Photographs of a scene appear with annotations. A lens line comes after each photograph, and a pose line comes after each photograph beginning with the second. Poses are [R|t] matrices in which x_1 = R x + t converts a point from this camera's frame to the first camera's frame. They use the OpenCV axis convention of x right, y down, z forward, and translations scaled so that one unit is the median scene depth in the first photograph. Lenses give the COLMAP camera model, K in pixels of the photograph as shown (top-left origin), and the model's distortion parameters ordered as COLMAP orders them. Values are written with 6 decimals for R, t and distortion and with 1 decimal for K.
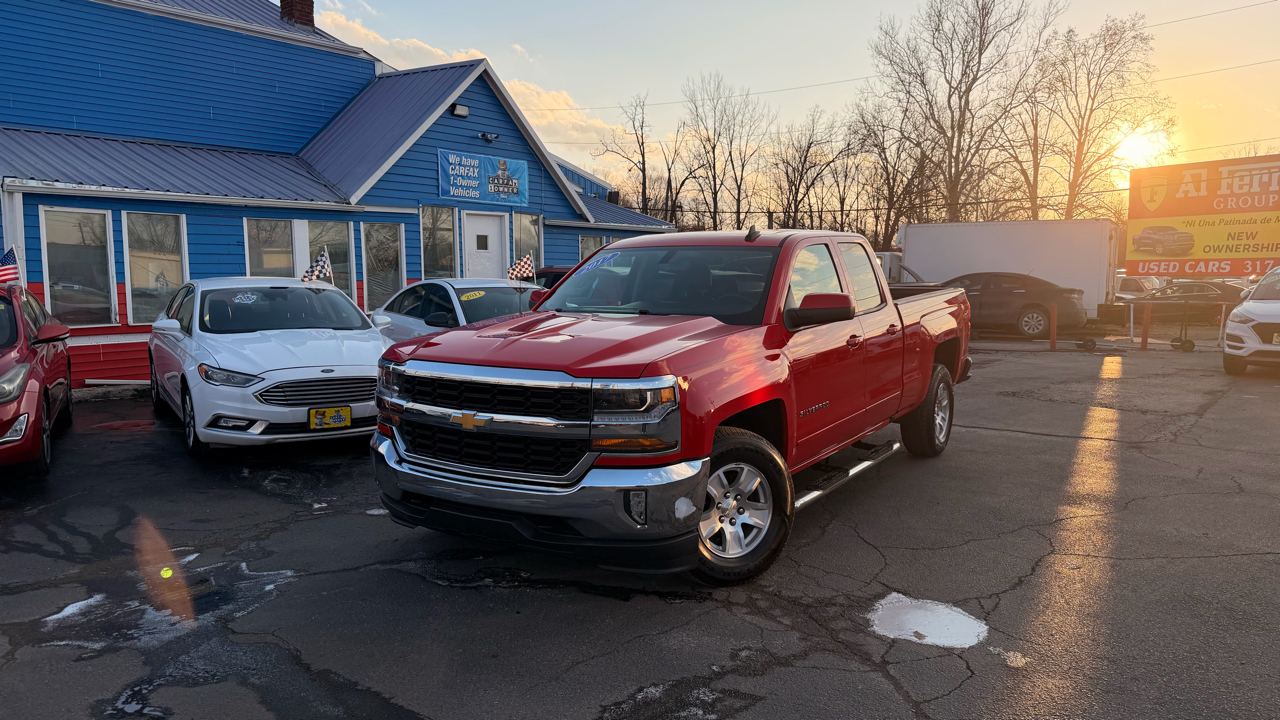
lens RADIAL K [[884.3, 0, 640.3], [0, 884.3, 406.3], [0, 0, 1]] dist [0.054208, -0.080241]
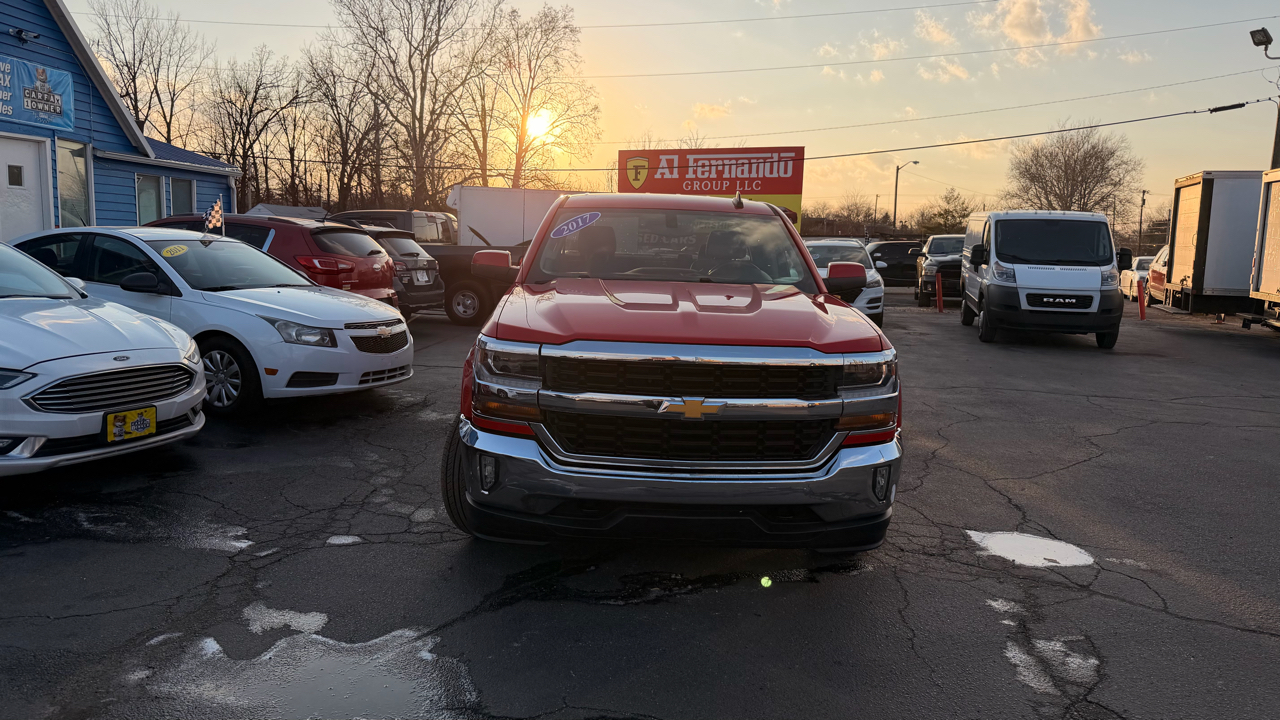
lens RADIAL K [[884.3, 0, 640.3], [0, 884.3, 406.3], [0, 0, 1]] dist [0.054208, -0.080241]
pose [[0.817879, -0.075789, 0.570377, -0.186328], [0.050110, 0.996903, 0.060611, -0.010510], [-0.573204, -0.020991, 0.819144, 0.082914]]
